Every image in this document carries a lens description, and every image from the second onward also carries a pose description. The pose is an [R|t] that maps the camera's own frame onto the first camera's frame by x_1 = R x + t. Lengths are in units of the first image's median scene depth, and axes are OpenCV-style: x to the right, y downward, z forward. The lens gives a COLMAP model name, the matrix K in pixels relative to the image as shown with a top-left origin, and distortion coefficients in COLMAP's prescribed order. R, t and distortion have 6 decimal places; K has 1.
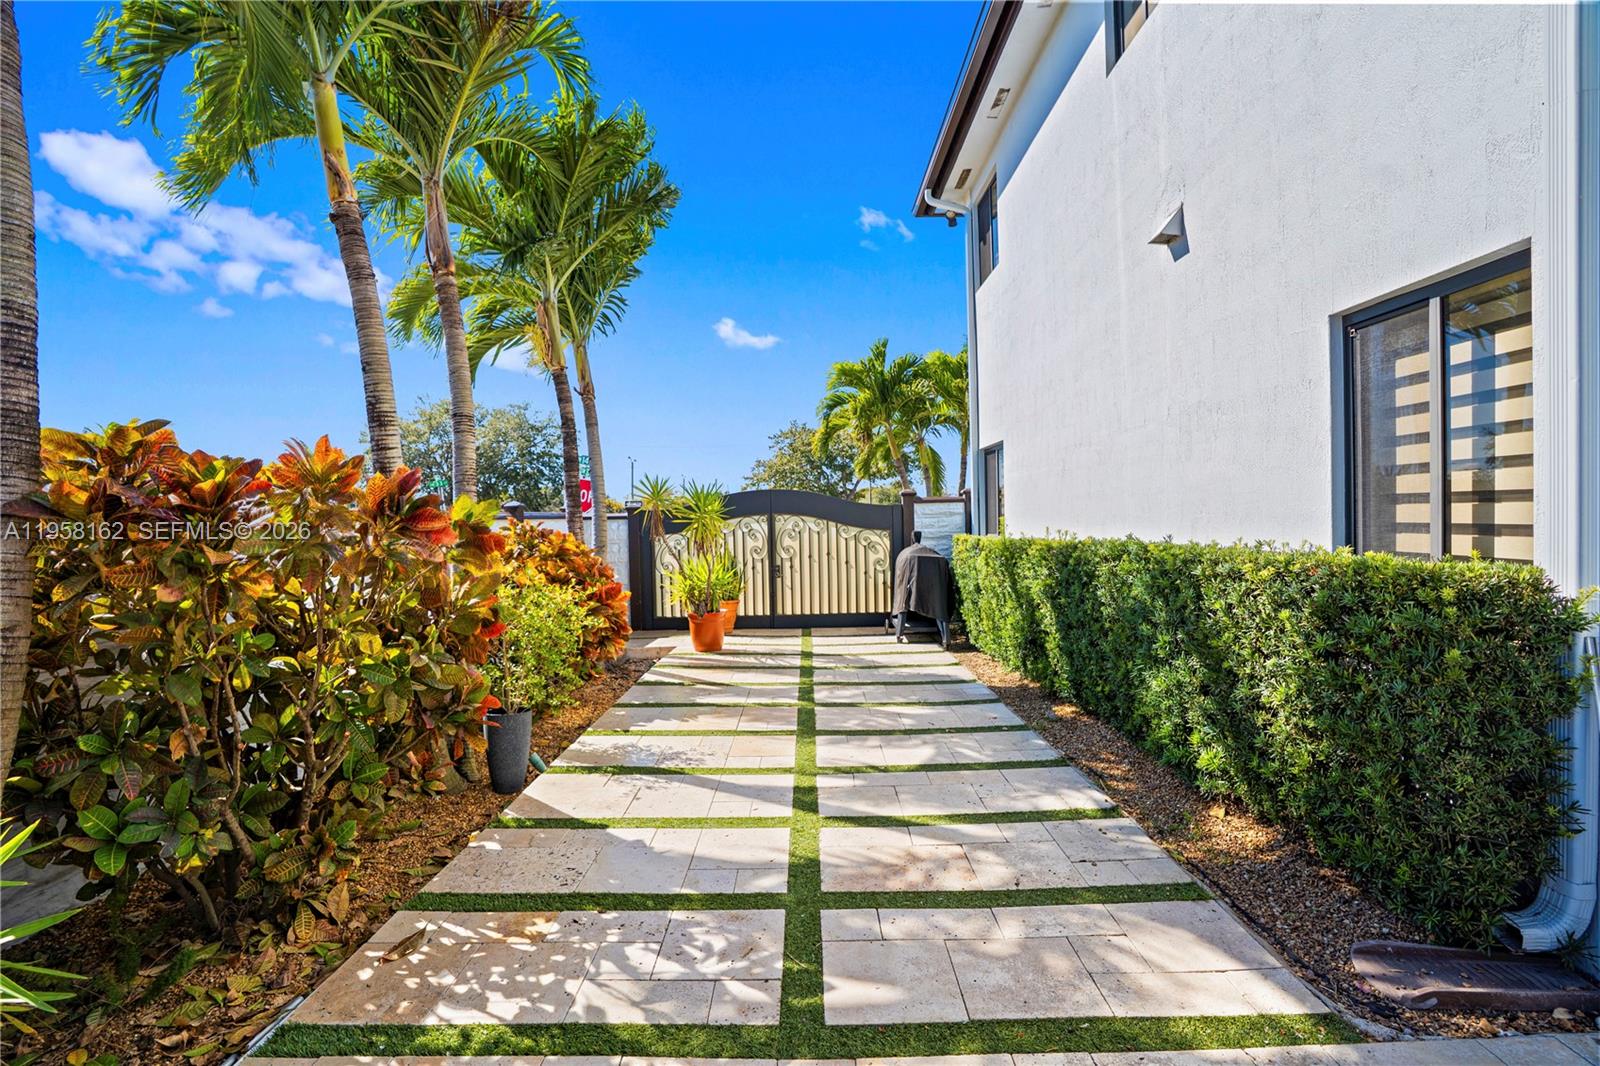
lens RADIAL K [[720.0, 0, 797.8], [0, 720.0, 527.9], [0, 0, 1]] dist [-0.010653, 0.001798]
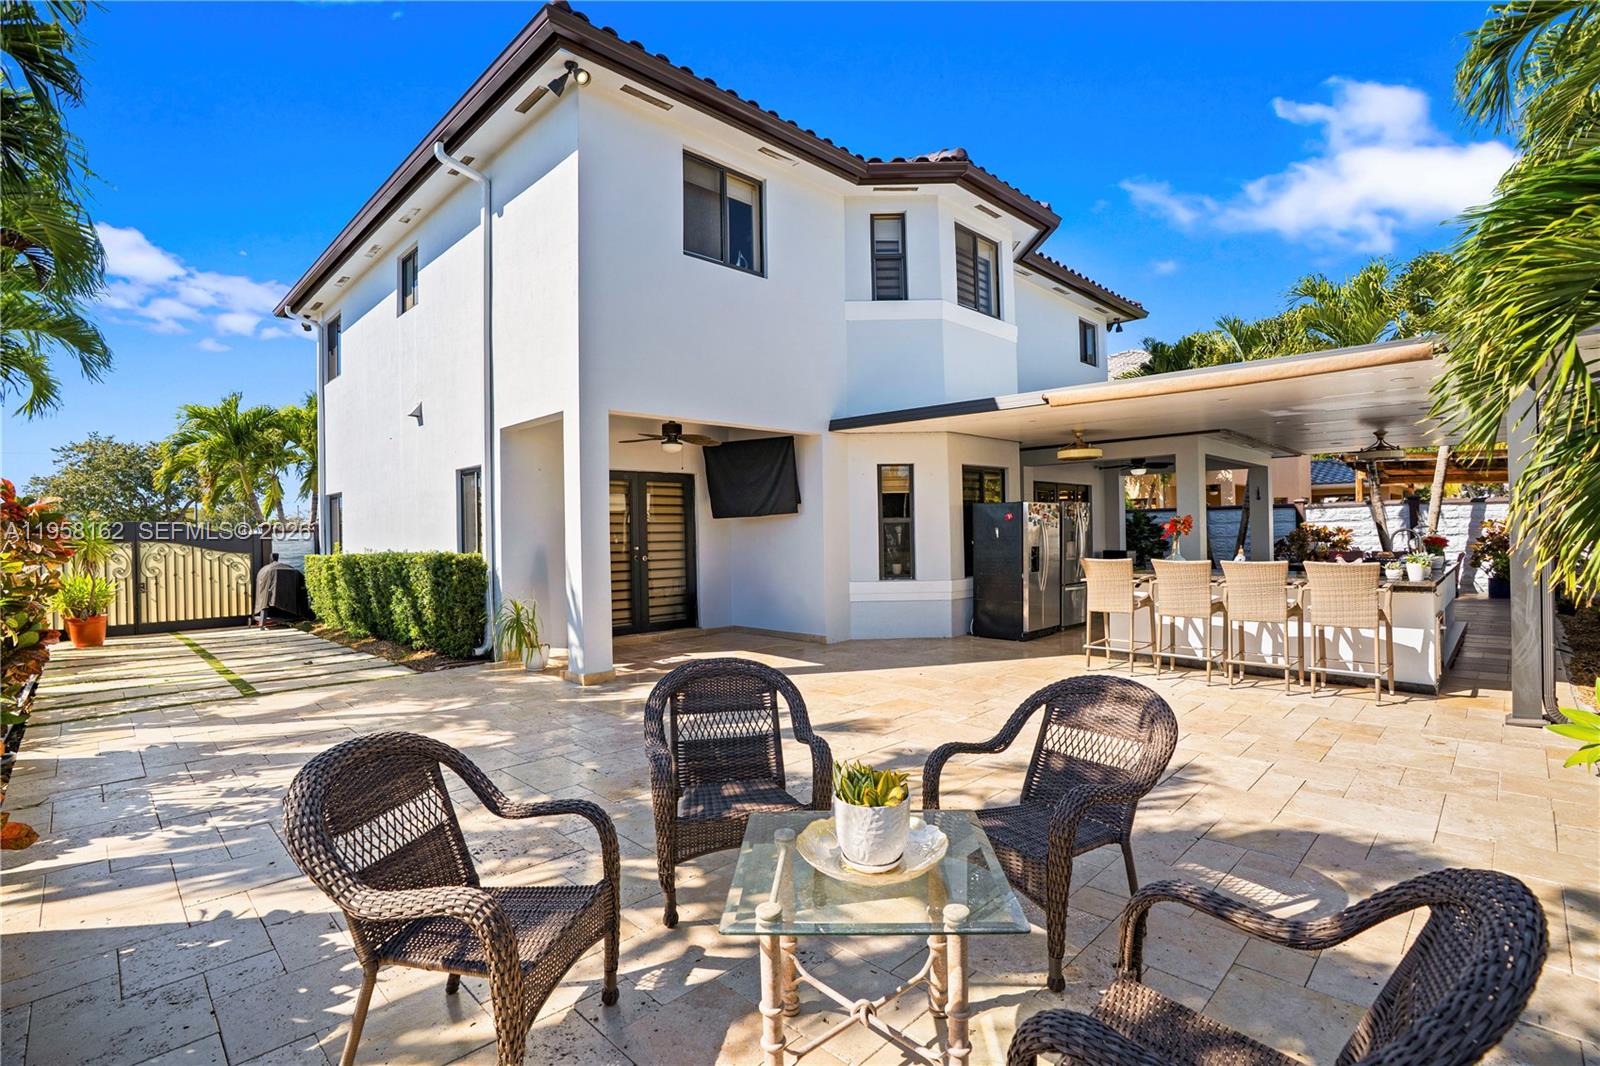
lens RADIAL K [[720.0, 0, 755.7], [0, 720.0, 525.9], [0, 0, 1]] dist [-0.010653, 0.001798]
pose [[0.717705, 0.007208, 0.696310, -0.130966], [0.018966, 0.999373, -0.029893, 0.010626], [-0.696089, 0.034660, 0.717118, -0.634559]]
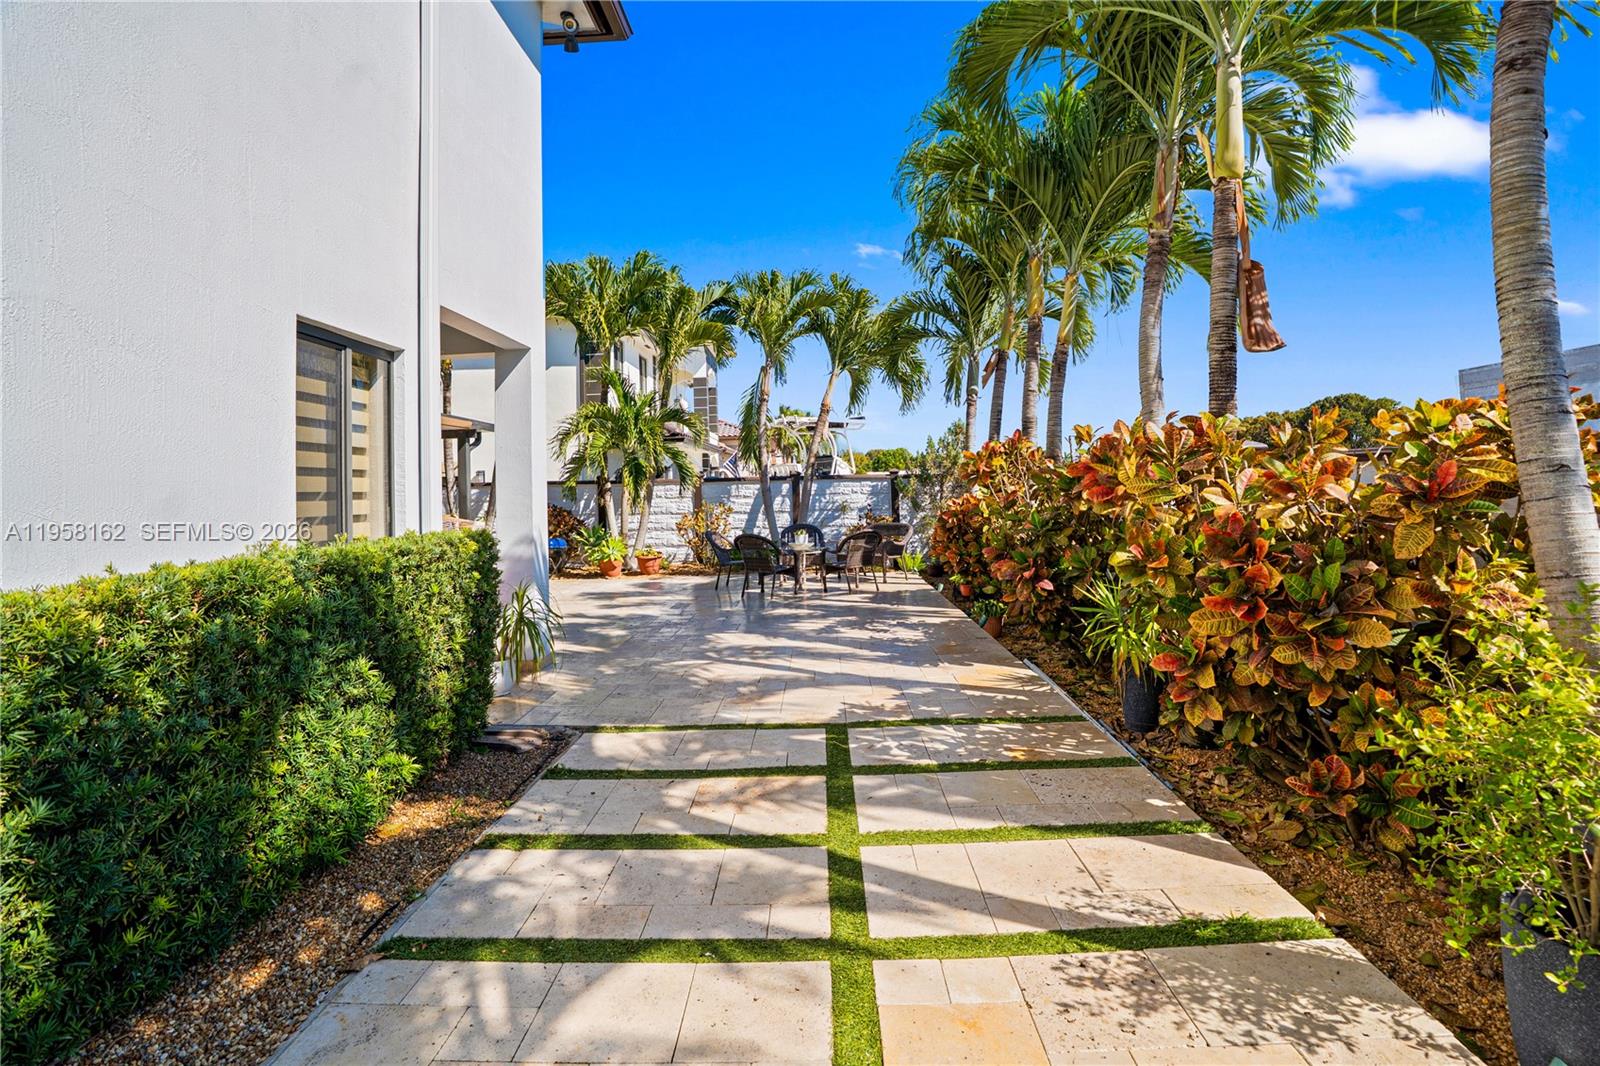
lens RADIAL K [[720.0, 0, 795.9], [0, 720.0, 524.0], [0, 0, 1]] dist [-0.010653, 0.001798]
pose [[-0.998634, 0.046467, 0.023894, 0.009527], [0.047816, 0.997089, 0.059391, -0.007141], [-0.021065, 0.060452, -0.997949, 0.609025]]
